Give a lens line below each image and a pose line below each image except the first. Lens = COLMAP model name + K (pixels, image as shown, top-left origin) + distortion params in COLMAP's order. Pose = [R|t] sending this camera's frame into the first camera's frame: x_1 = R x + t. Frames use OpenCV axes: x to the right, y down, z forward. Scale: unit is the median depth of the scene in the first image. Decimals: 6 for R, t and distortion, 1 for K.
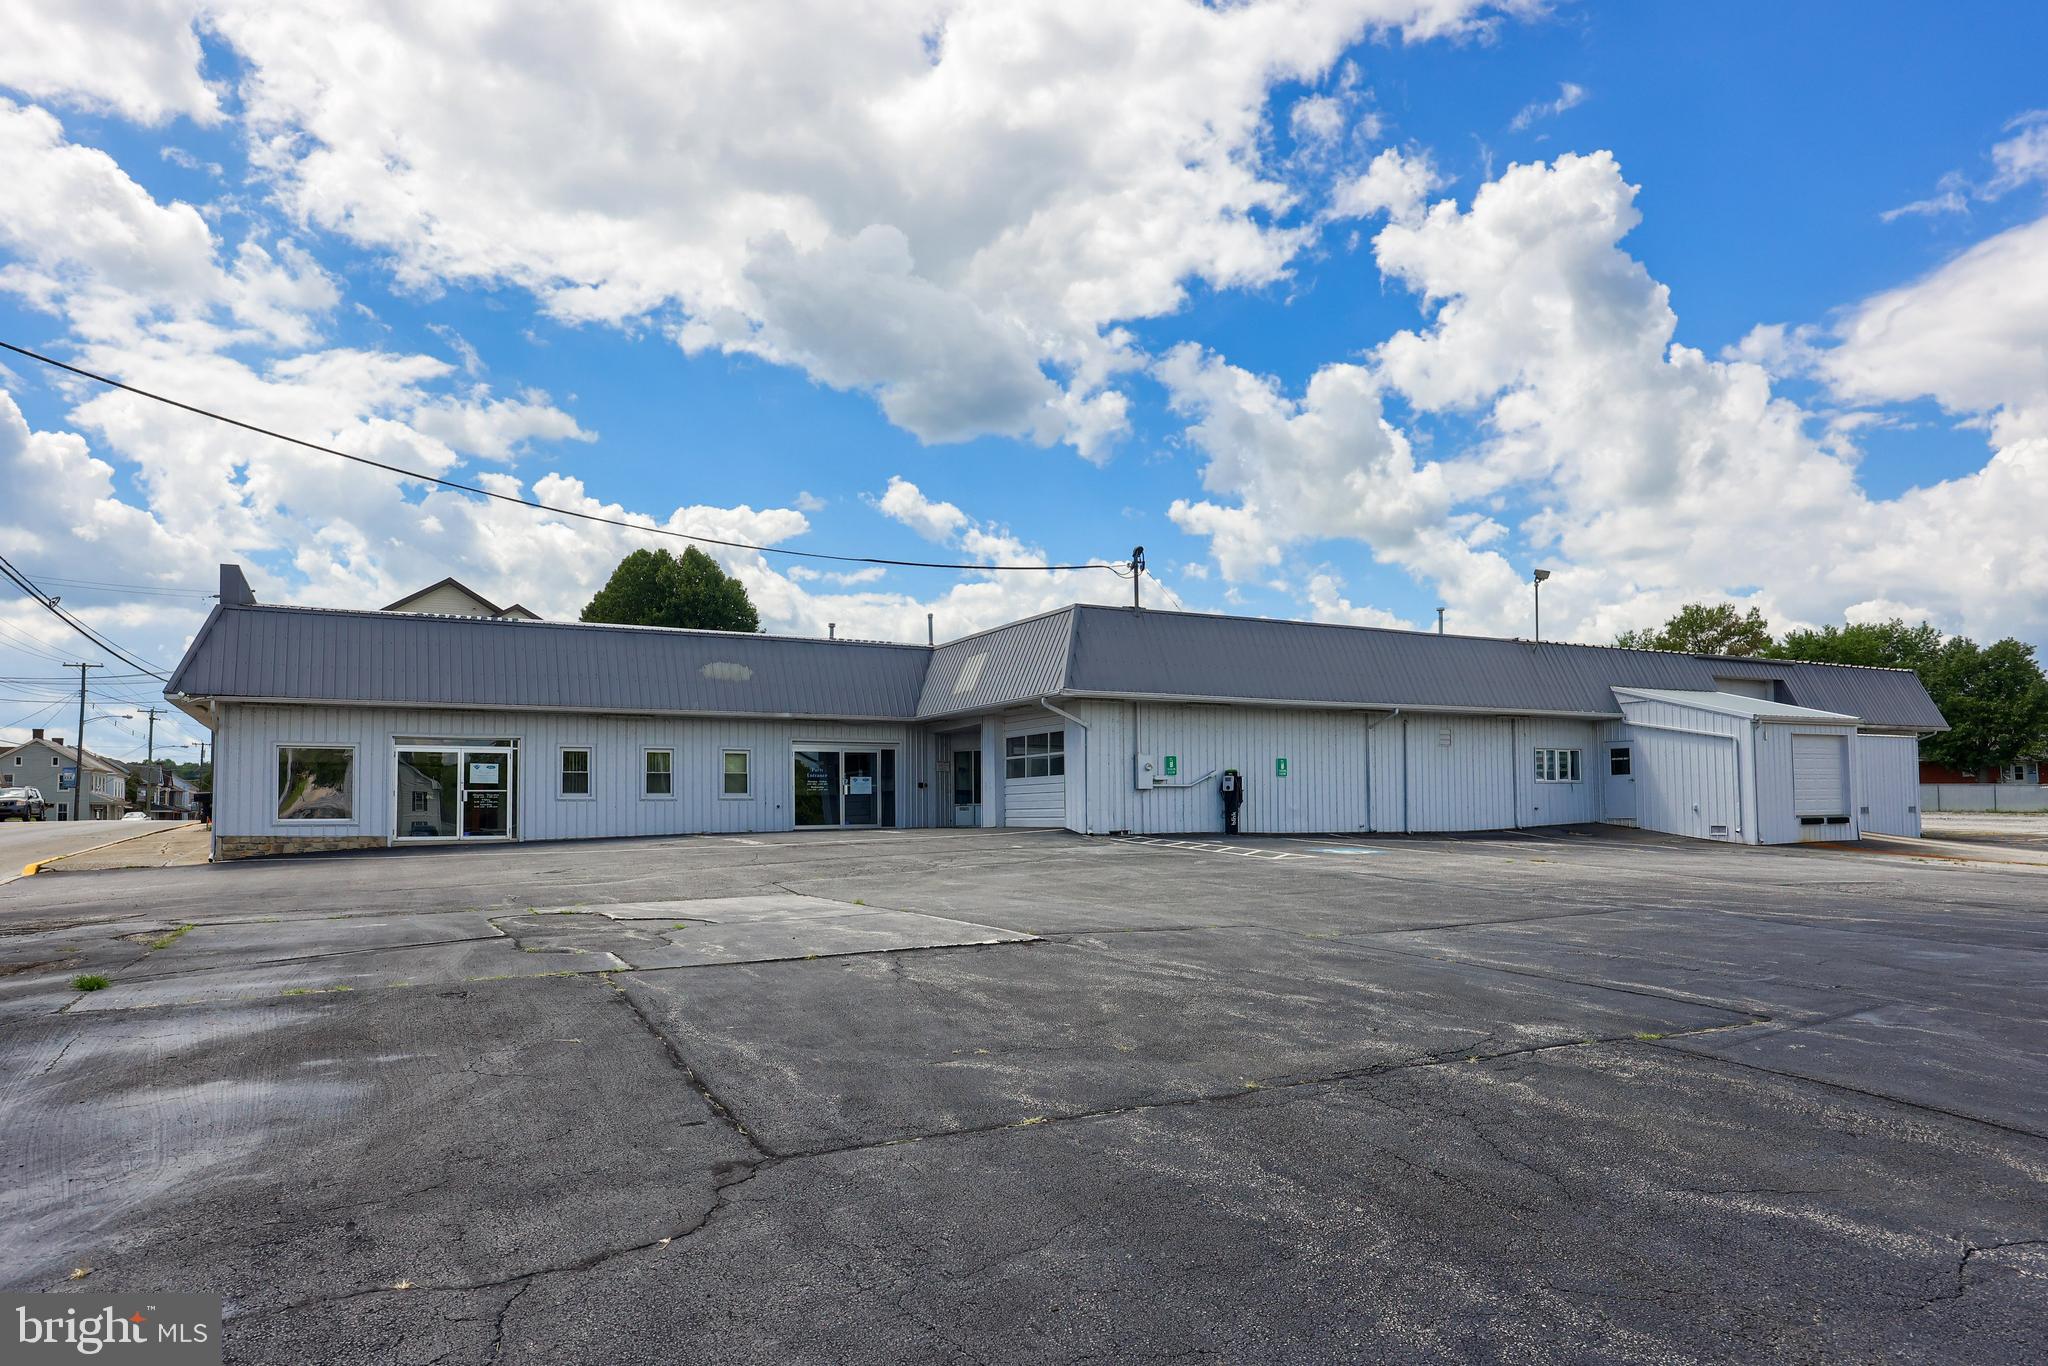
lens RADIAL K [[1227.5, 0, 1076.6], [0, 1227.5, 707.2], [0, 0, 1]] dist [-0.004632, -0.000424]
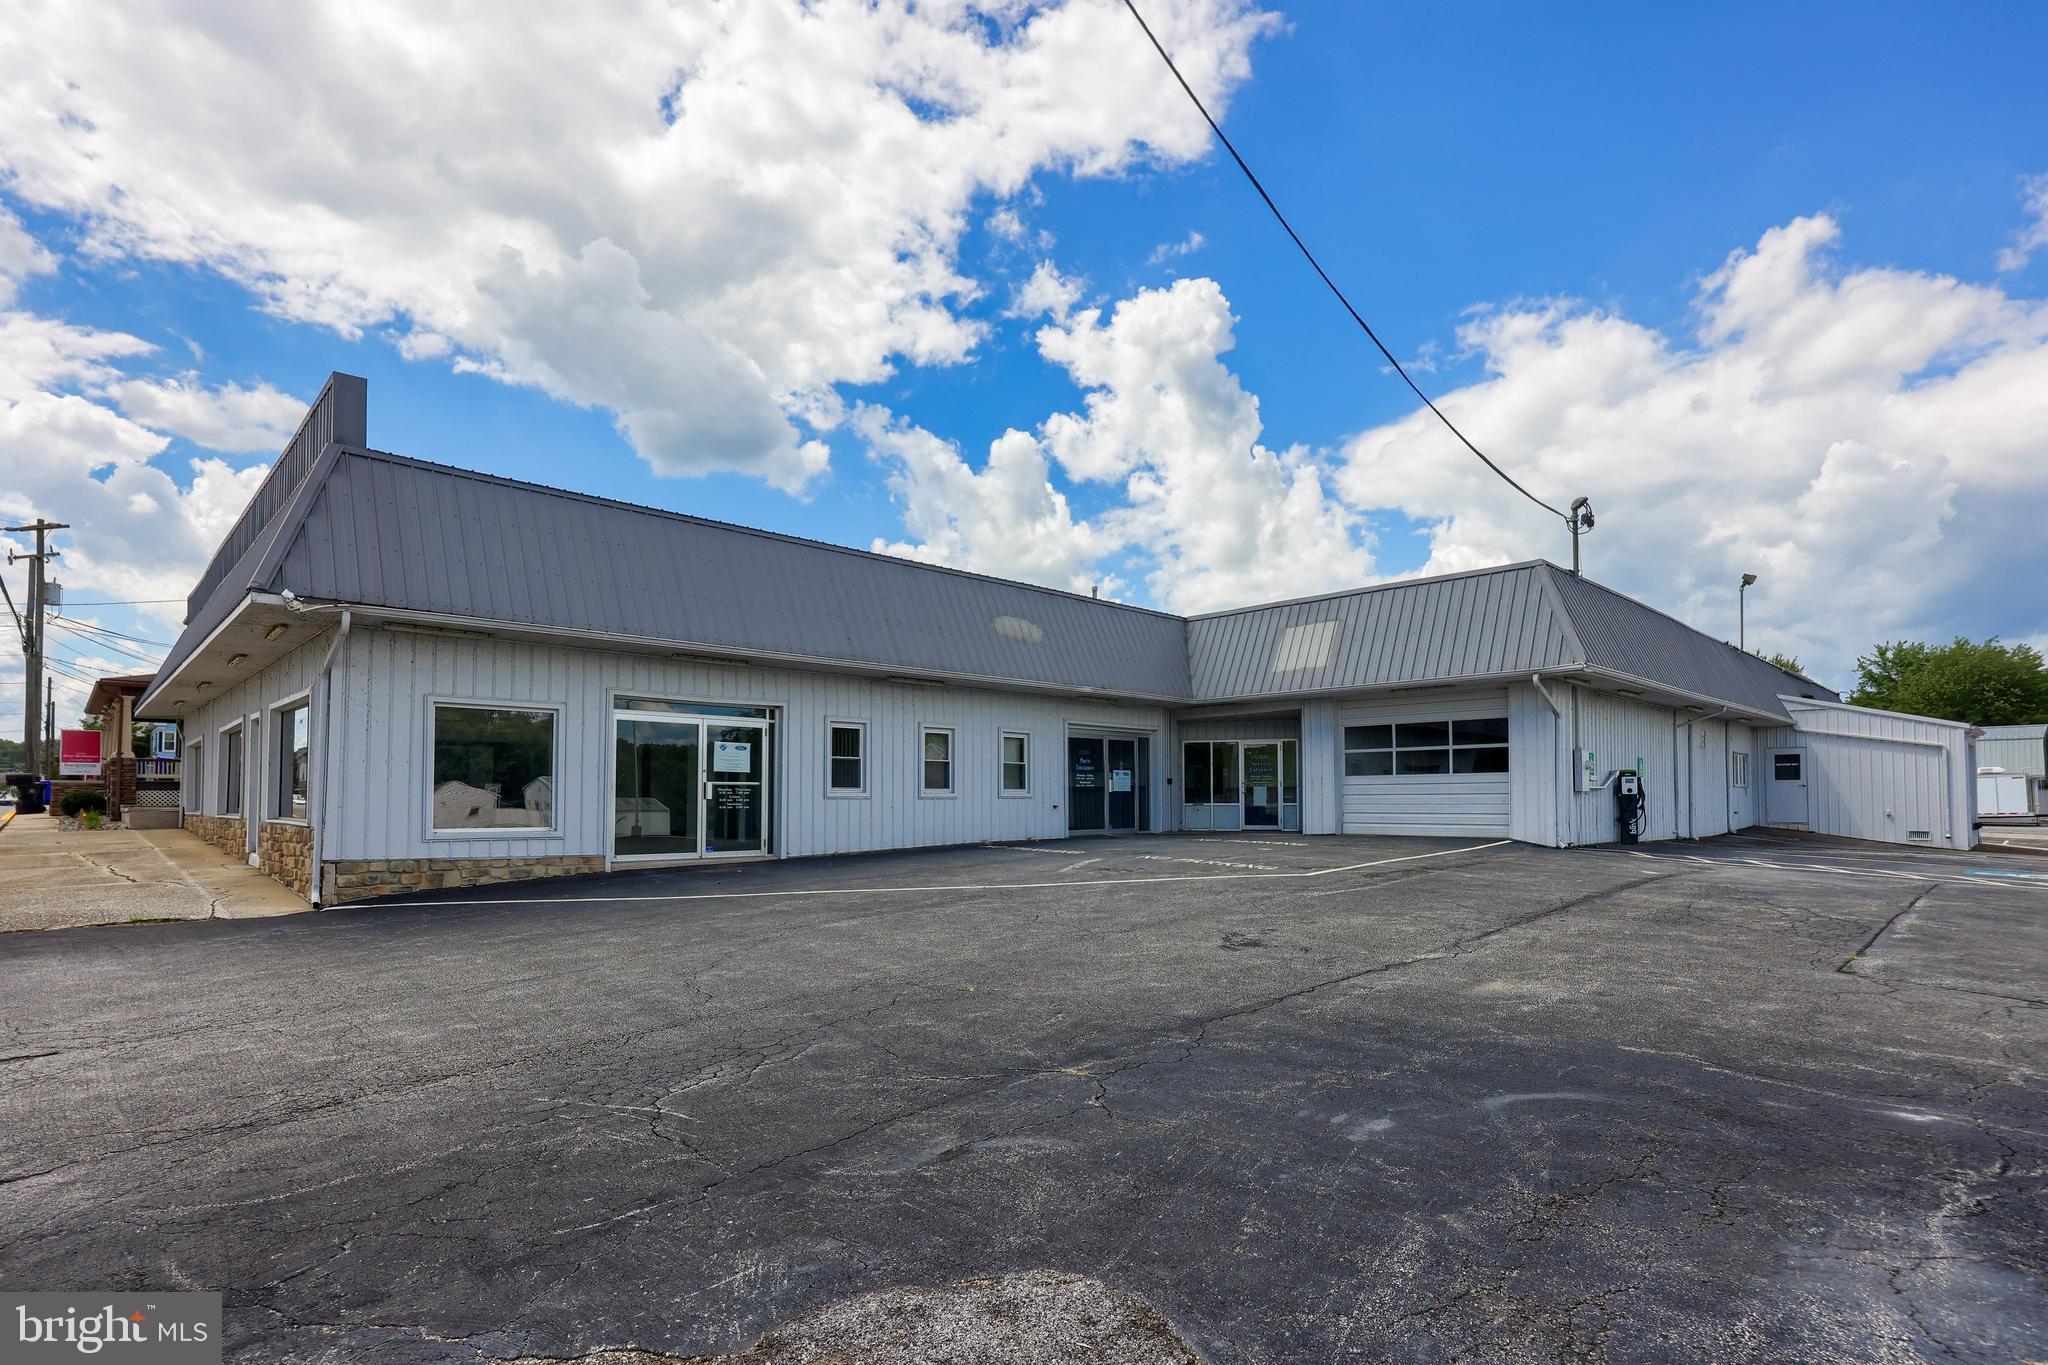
lens RADIAL K [[989.8, 0, 1023.1], [0, 989.8, 746.9], [0, 0, 1]] dist [0.041125, -0.021113]
pose [[0.969132, 0.022206, 0.245541, -0.378488], [-0.030573, 0.999073, 0.030315, 0.022302], [-0.244640, -0.036886, 0.968912, 0.359709]]
